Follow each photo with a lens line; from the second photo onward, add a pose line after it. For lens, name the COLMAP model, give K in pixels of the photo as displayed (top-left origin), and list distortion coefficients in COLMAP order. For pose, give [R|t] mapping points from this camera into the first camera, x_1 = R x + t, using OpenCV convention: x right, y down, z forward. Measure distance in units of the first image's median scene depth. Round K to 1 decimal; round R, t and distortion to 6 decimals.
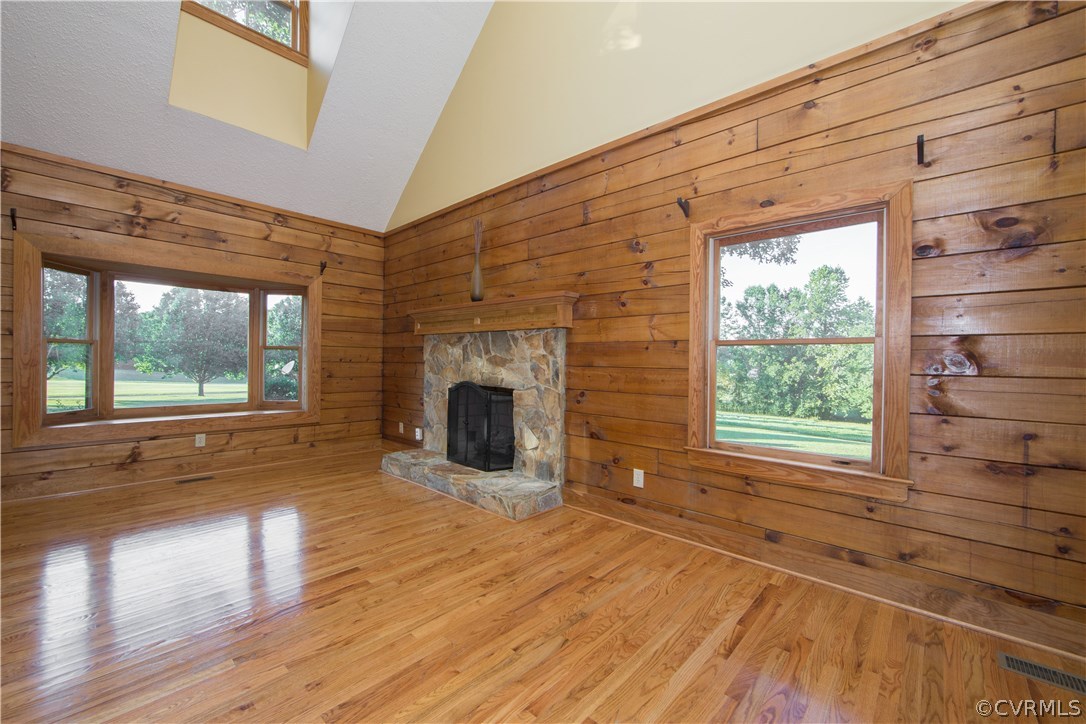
lens RADIAL K [[438.9, 0, 543.8], [0, 438.9, 354.2], [0, 0, 1]] dist [-0.012107, 0.002327]
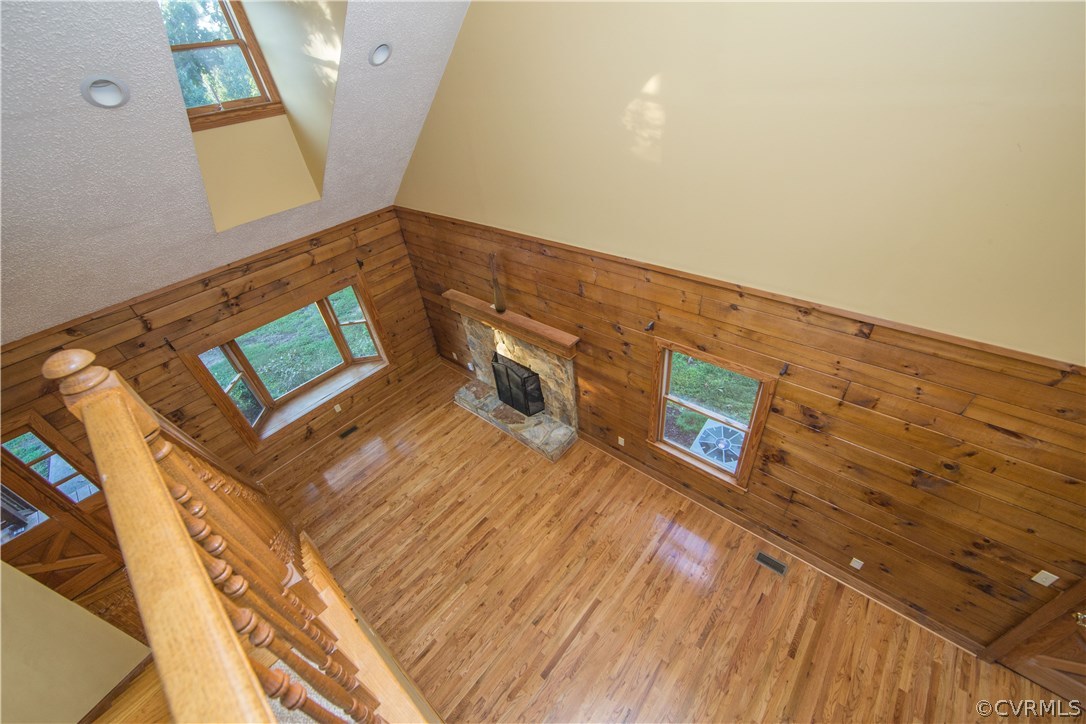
lens RADIAL K [[438.9, 0, 542.4], [0, 438.9, 357.7], [0, 0, 1]] dist [-0.012107, 0.002327]
pose [[0.992721, -0.108205, -0.052880, 0.028055], [0.118141, 0.789625, 0.602109, -0.909572], [-0.023396, -0.603974, 0.796661, -0.153378]]
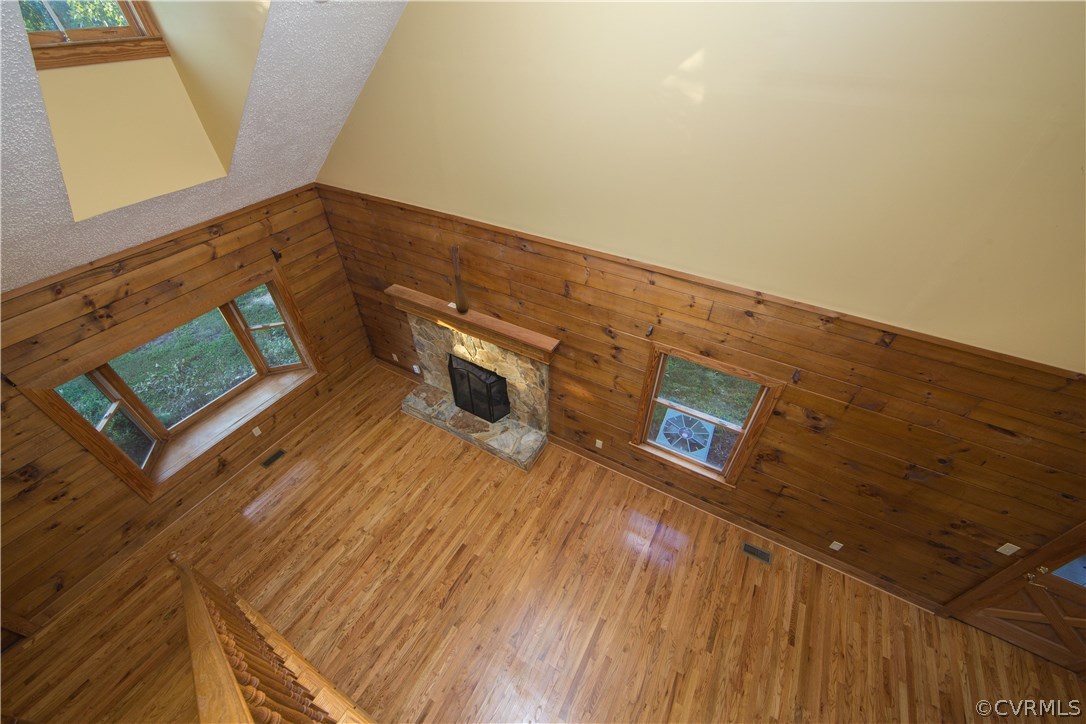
lens RADIAL K [[438.9, 0, 545.8], [0, 438.9, 358.7], [0, 0, 1]] dist [-0.012107, 0.002327]
pose [[0.973804, -0.160060, 0.161514, -0.170106], [0.012708, 0.747494, 0.664147, -0.914288], [-0.227034, -0.644697, 0.729946, 0.031842]]
